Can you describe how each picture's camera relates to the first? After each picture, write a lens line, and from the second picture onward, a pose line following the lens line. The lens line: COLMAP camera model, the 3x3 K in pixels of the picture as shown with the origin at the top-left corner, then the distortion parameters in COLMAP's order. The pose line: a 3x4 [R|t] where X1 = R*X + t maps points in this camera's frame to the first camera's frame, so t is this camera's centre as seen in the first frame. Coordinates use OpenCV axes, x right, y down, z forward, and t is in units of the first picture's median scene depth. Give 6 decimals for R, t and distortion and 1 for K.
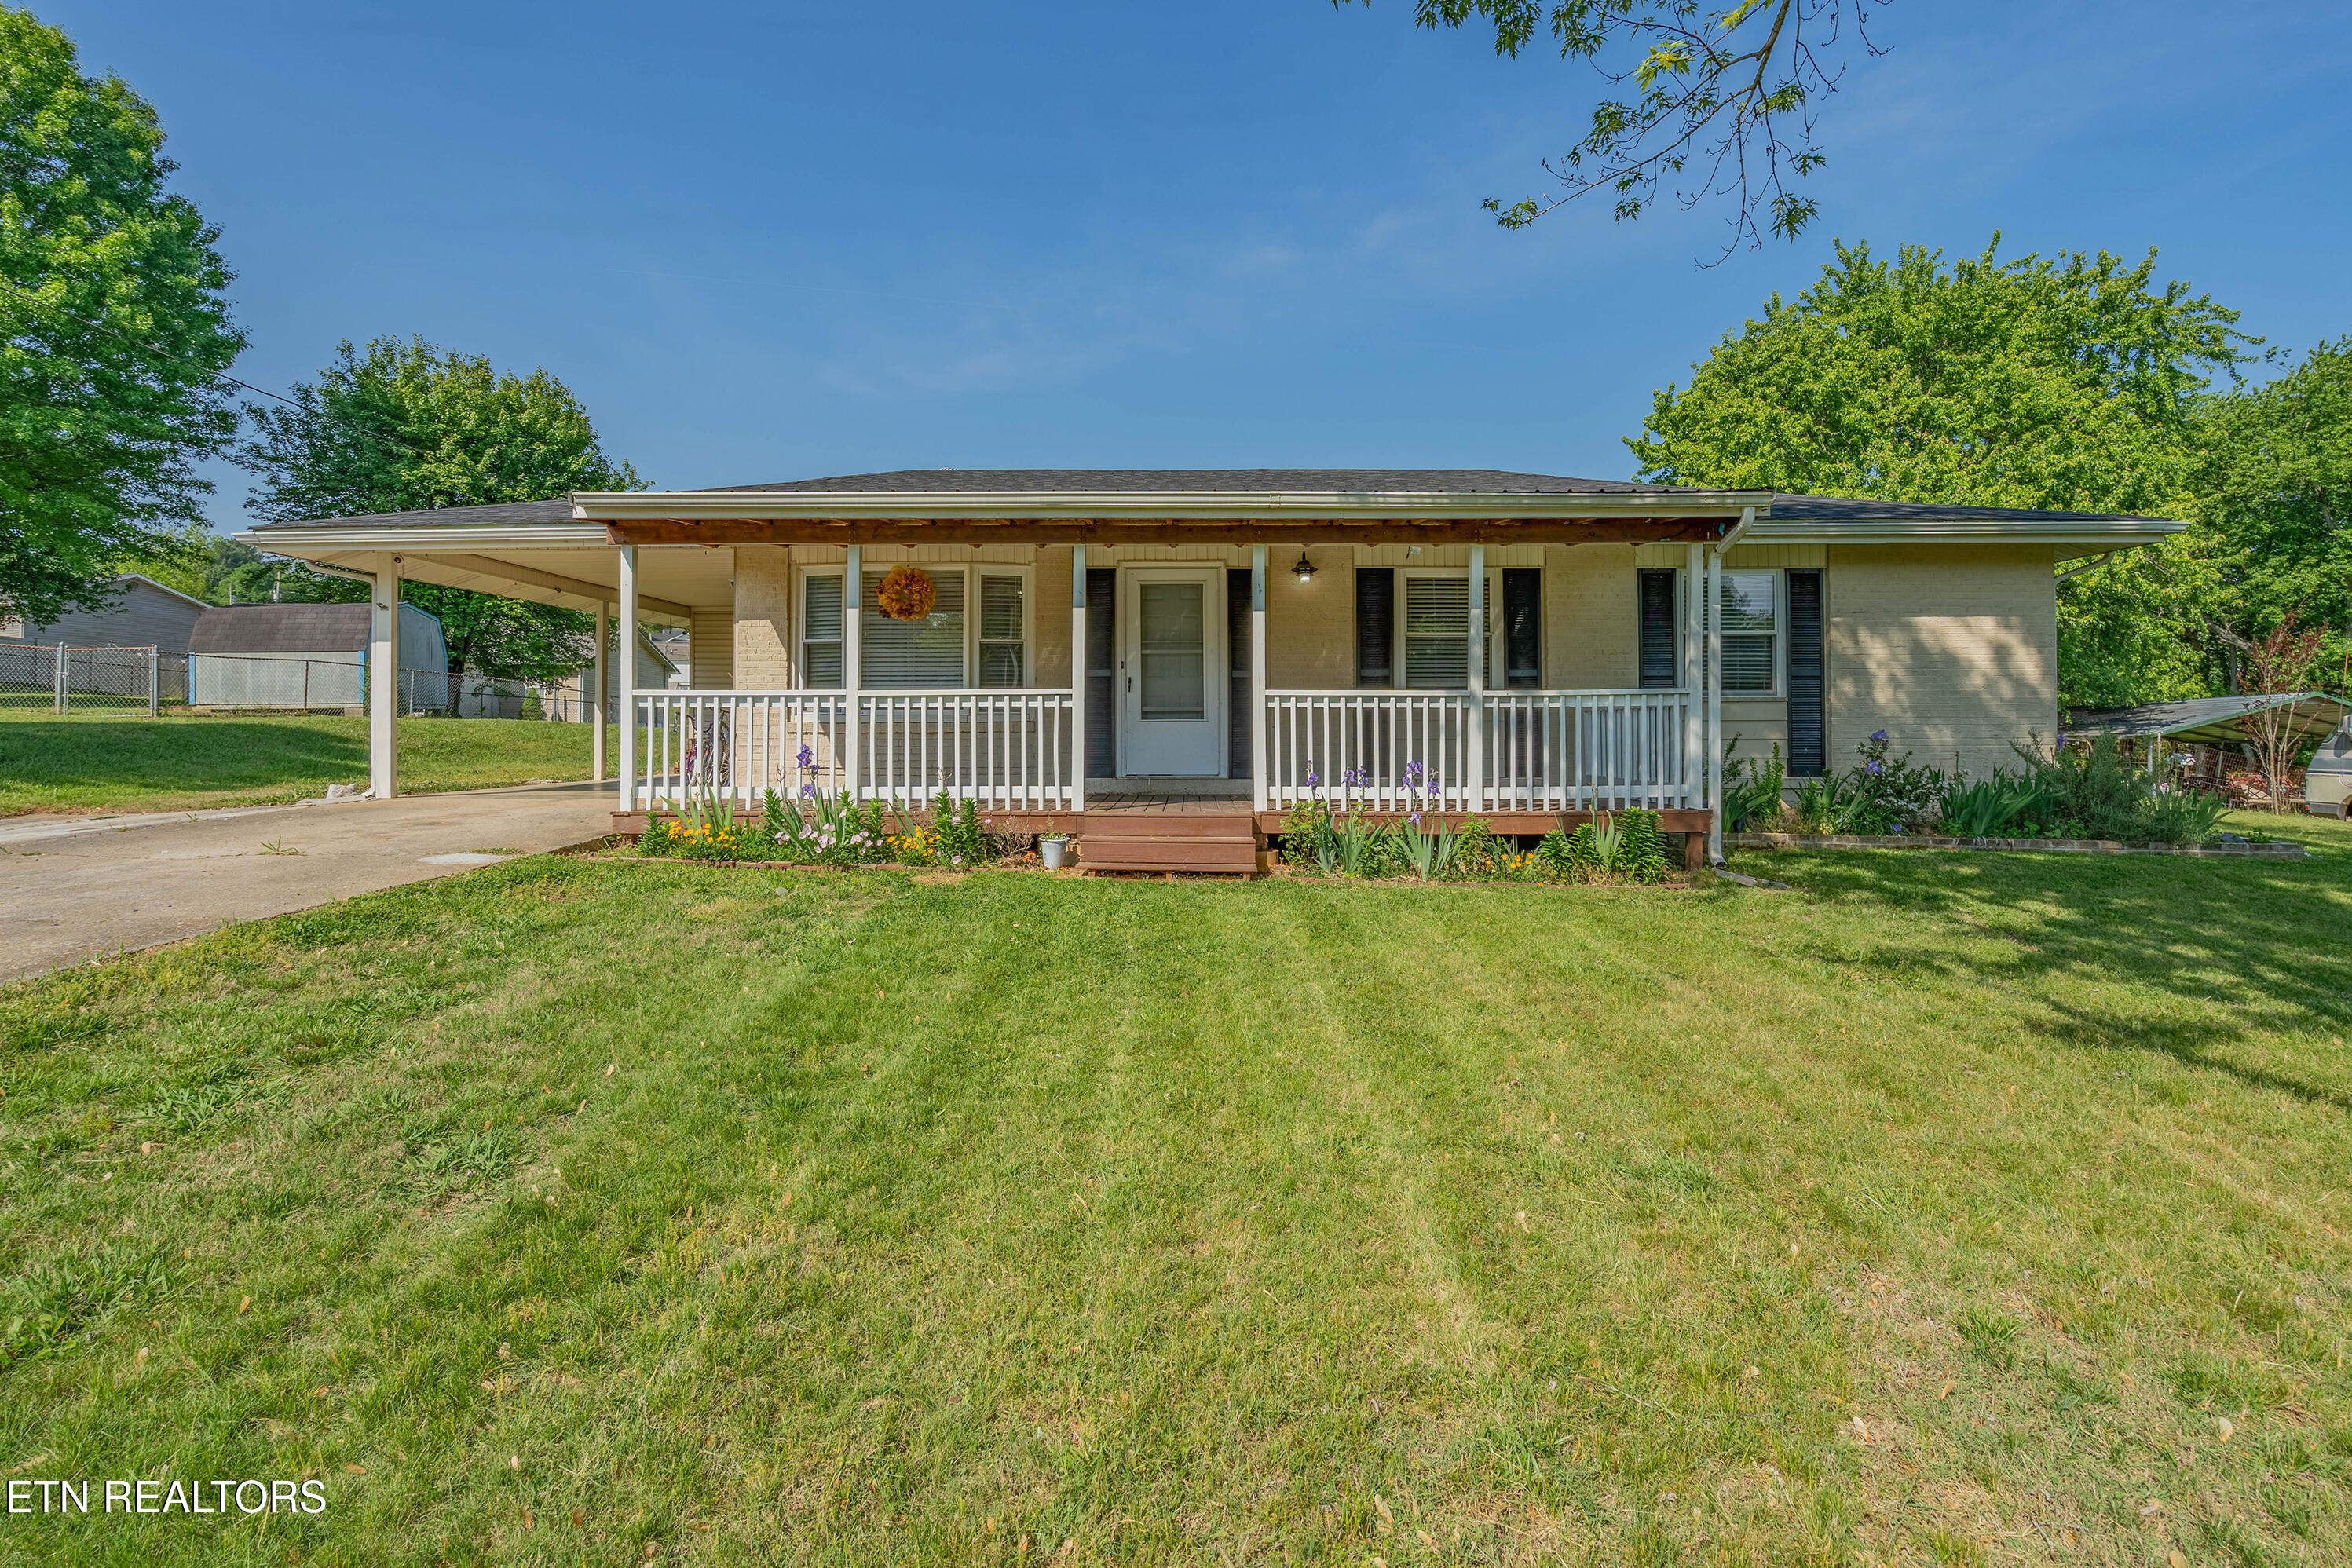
lens RADIAL K [[1141.2, 0, 1177.2], [0, 1141.2, 732.1], [0, 0, 1]] dist [0.000780, 0.000062]
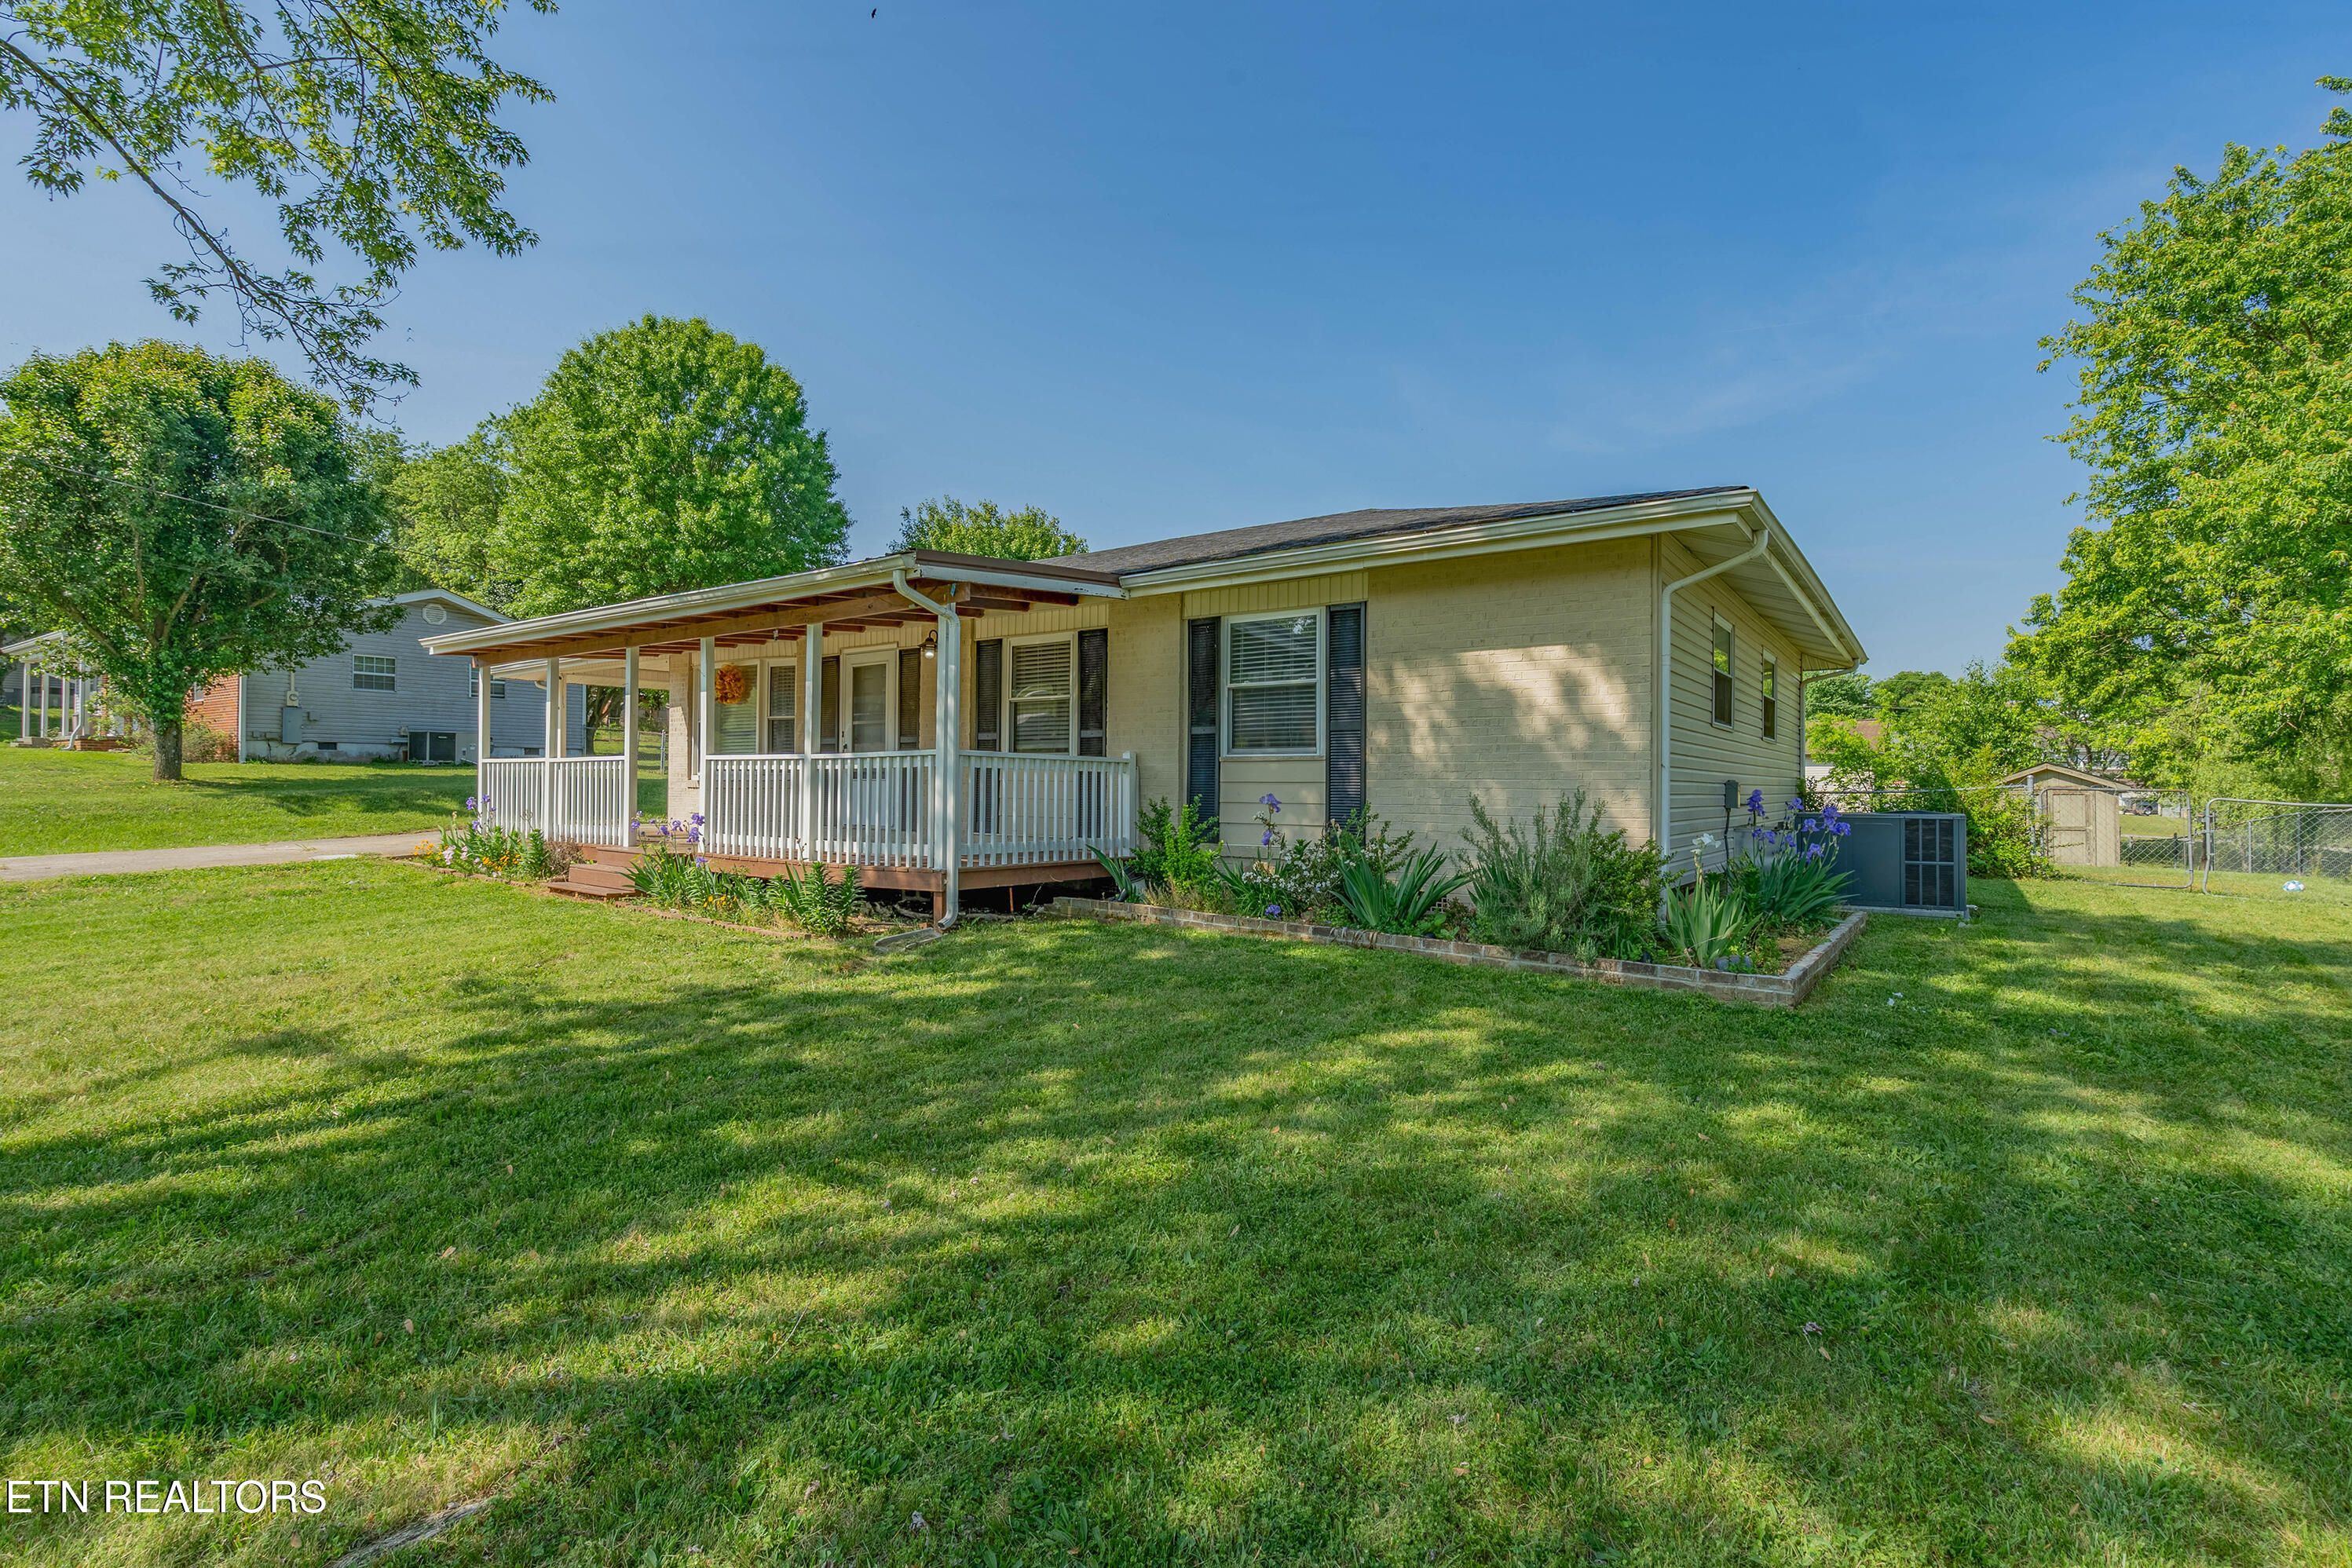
lens RADIAL K [[1083.4, 0, 1176.0], [0, 1083.4, 784.0], [0, 0, 1]] dist [0.000629, 0.000122]
pose [[0.824296, 0.002146, -0.566155, 0.915831], [-0.002013, 0.999998, 0.000859, -0.005136], [0.566156, 0.000432, 0.824298, 0.240651]]
